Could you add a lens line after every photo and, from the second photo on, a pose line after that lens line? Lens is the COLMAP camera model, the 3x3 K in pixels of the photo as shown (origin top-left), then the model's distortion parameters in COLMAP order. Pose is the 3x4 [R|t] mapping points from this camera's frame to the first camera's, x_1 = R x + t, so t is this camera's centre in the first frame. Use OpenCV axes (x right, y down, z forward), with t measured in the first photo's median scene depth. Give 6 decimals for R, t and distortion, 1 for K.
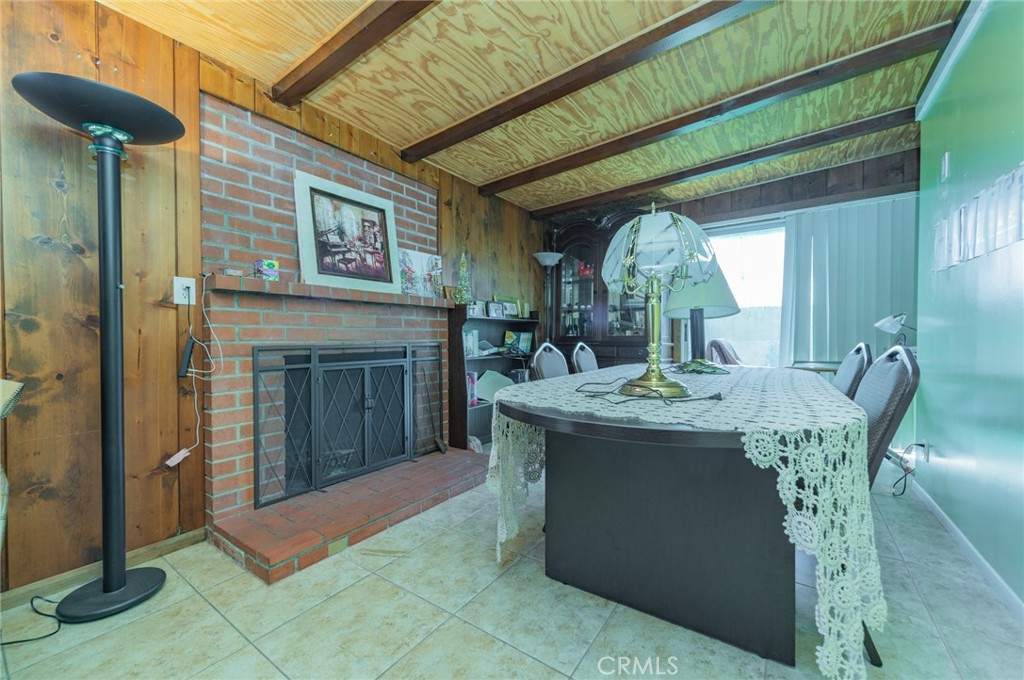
lens RADIAL K [[396.4, 0, 507.5], [0, 396.4, 342.6], [0, 0, 1]] dist [-0.024056, -0.000480]
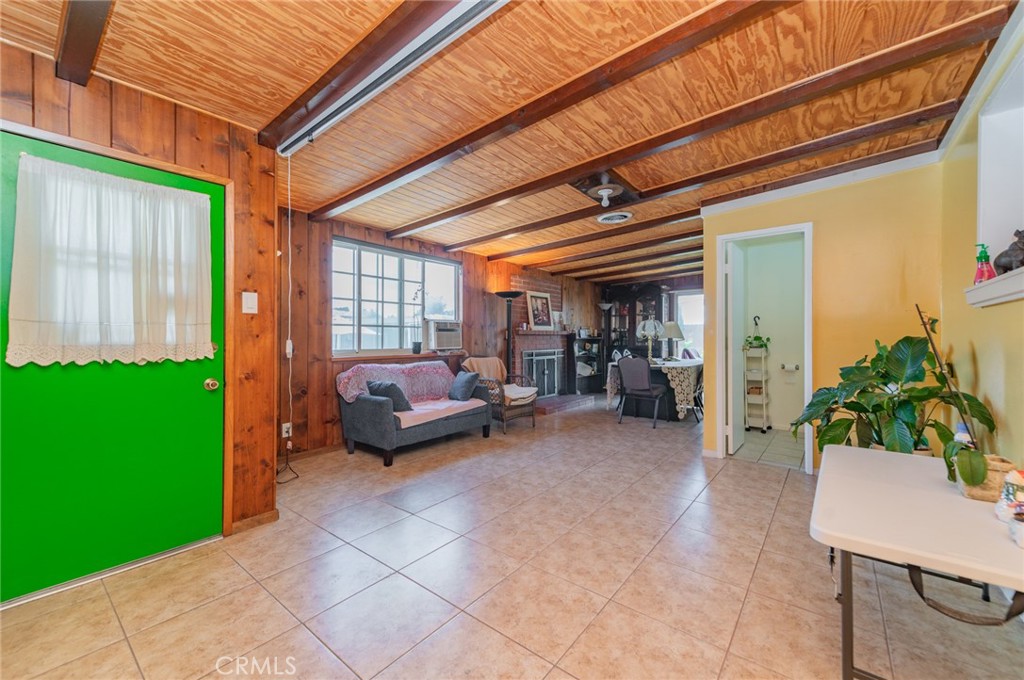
lens RADIAL K [[407.6, 0, 511.1], [0, 407.6, 337.3], [0, 0, 1]] dist [0.010431, -0.001957]
pose [[0.999000, -0.003962, -0.044539, -0.387259], [0.003075, 0.999796, -0.019960, -0.023208], [0.044609, 0.019803, 0.998808, -1.484435]]
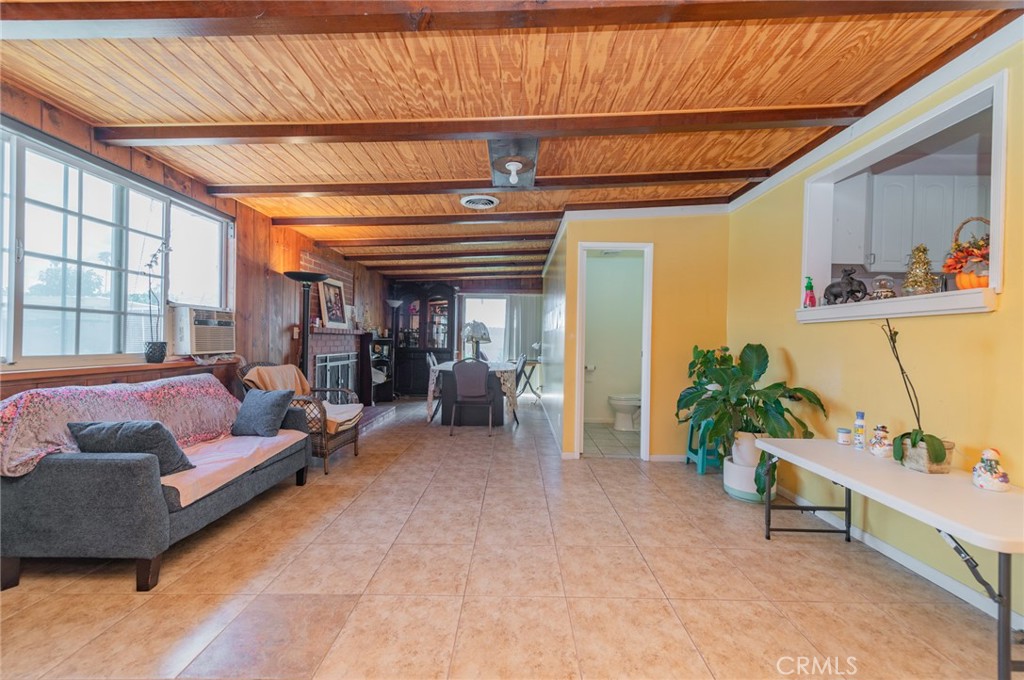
lens RADIAL K [[407.6, 0, 521.9], [0, 407.6, 343.3], [0, 0, 1]] dist [0.010431, -0.001957]
pose [[0.803935, 0.006960, 0.594676, -0.725859], [-0.002889, 0.999965, -0.007799, -0.030238], [-0.594710, 0.004552, 0.803928, -1.110662]]
